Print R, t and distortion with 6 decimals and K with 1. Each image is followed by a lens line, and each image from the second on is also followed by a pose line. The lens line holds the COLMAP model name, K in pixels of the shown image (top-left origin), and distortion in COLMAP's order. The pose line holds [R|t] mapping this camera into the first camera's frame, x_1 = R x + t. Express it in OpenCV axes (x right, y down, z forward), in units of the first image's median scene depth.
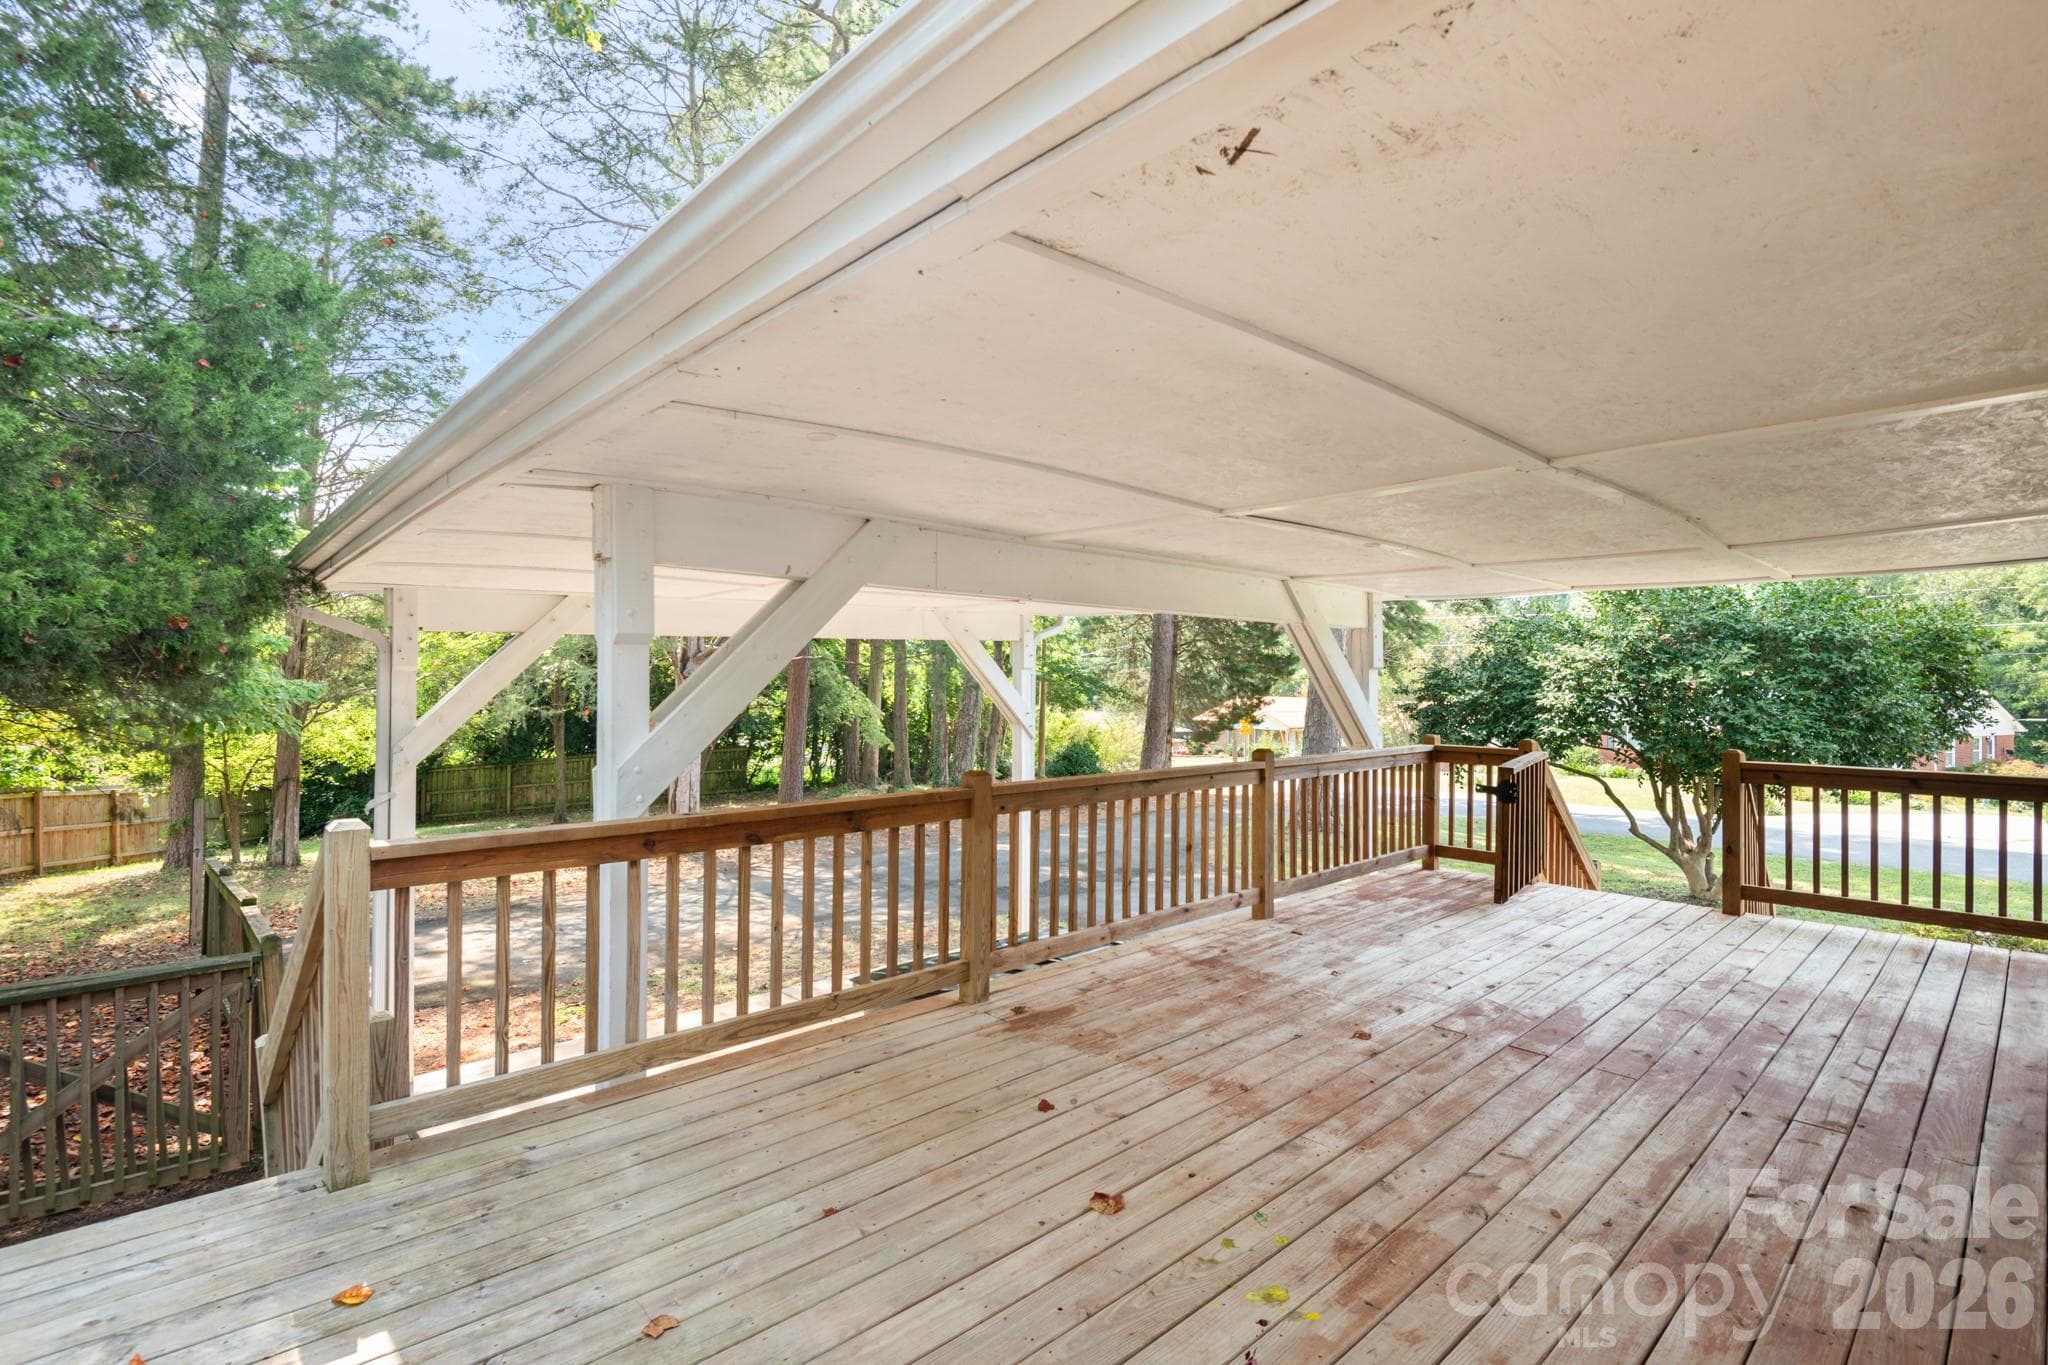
lens RADIAL K [[950.9, 0, 1015.8], [0, 950.9, 686.0], [0, 0, 1]] dist [0.001528, -0.011197]
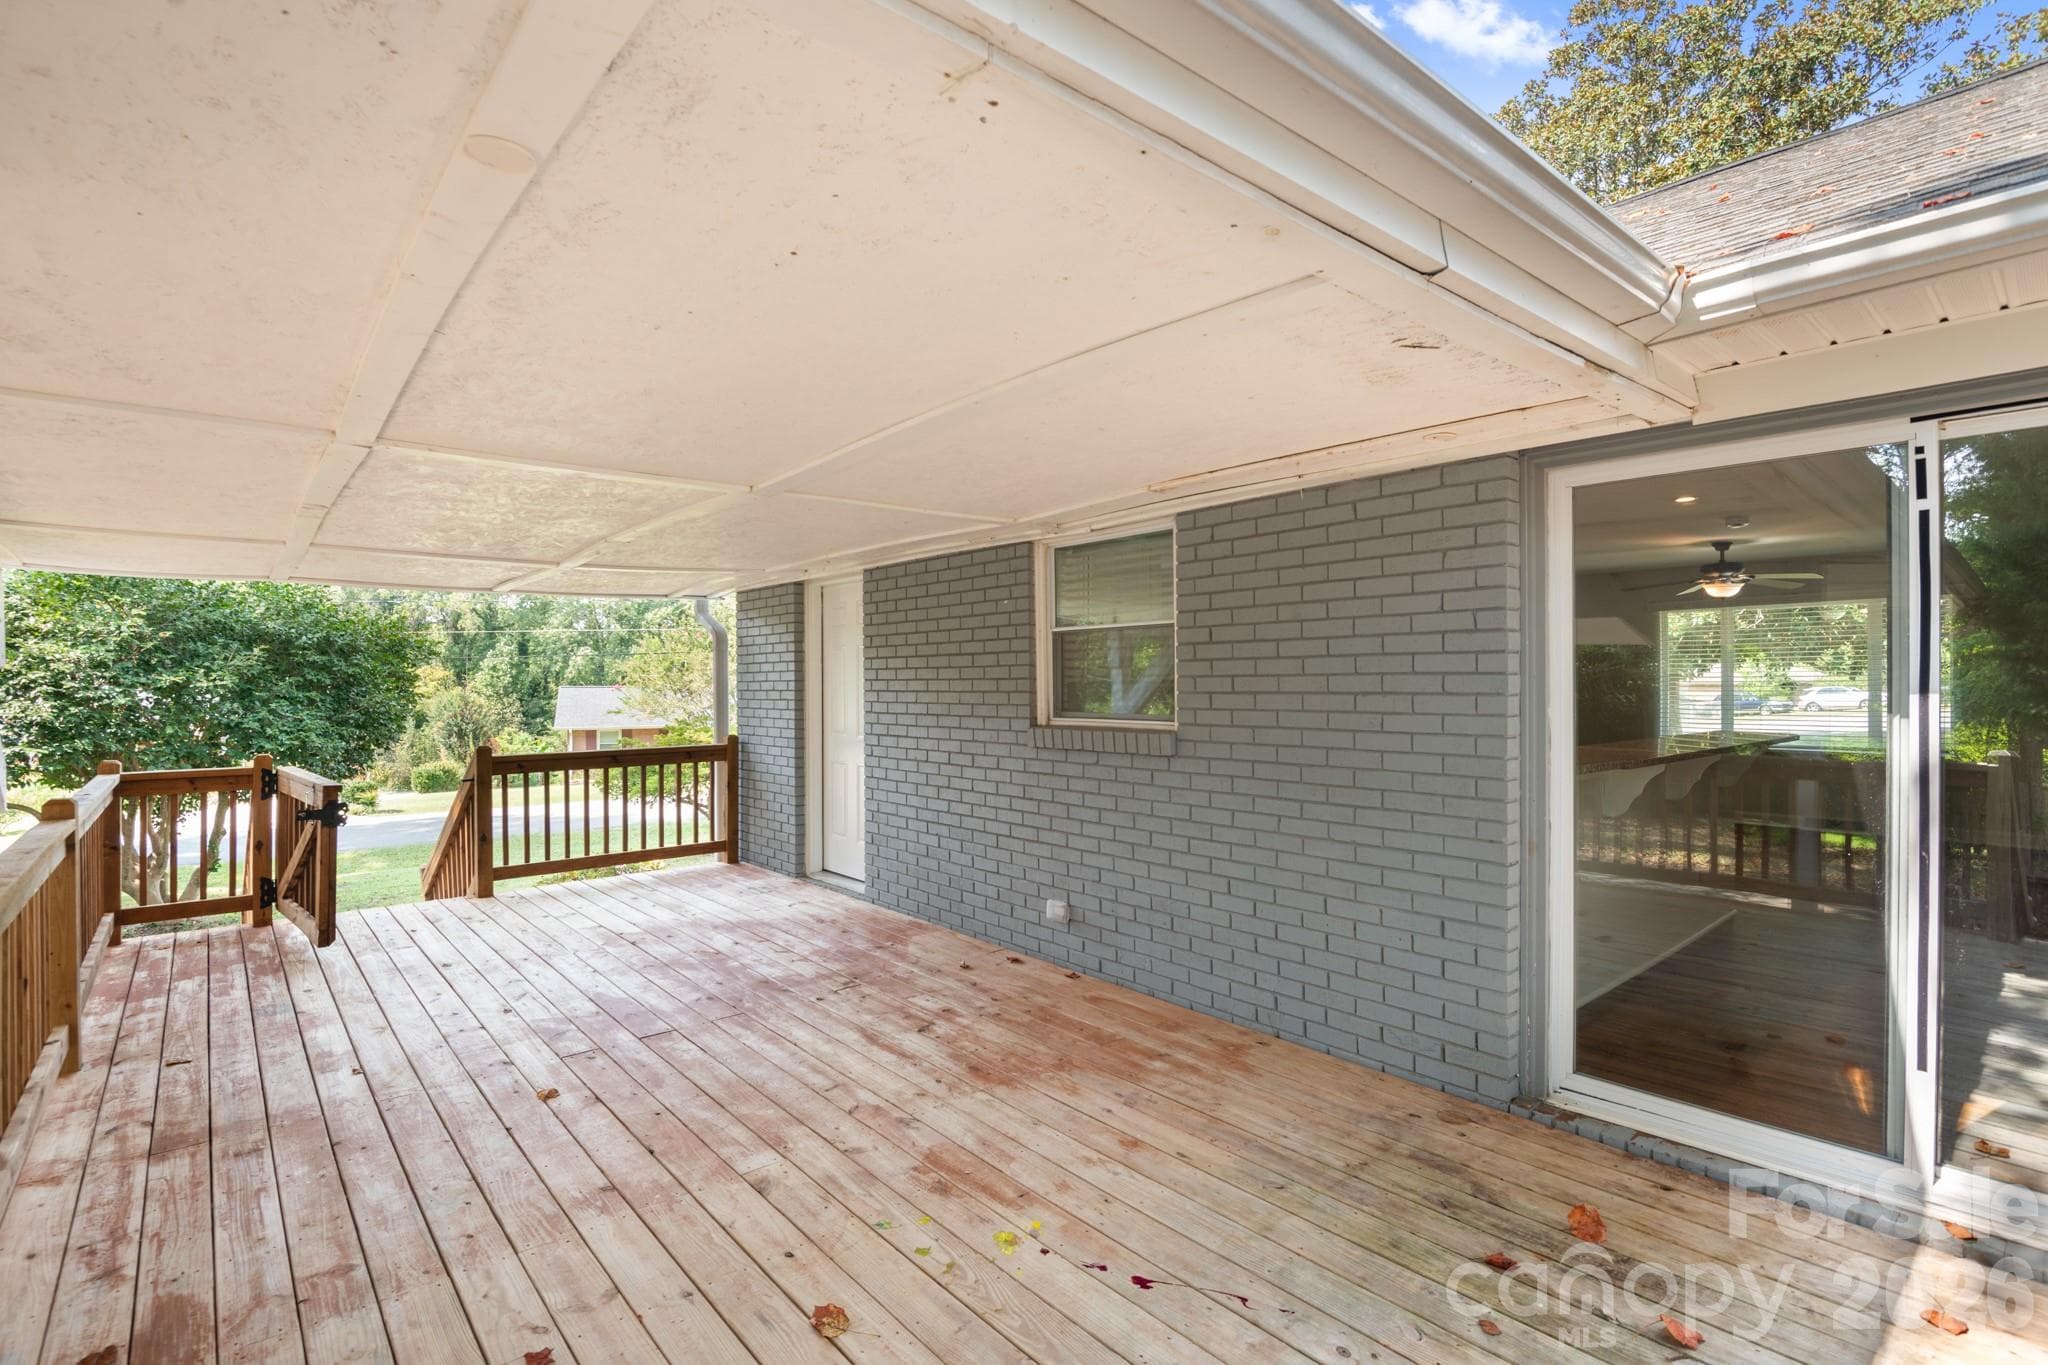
lens RADIAL K [[950.9, 0, 1015.8], [0, 950.9, 686.0], [0, 0, 1]] dist [0.001528, -0.011197]
pose [[0.056850, -0.011628, 0.998315, -0.456856], [0.015214, 0.999826, 0.010779, -0.004788], [-0.998267, 0.014575, 0.057017, 0.513601]]
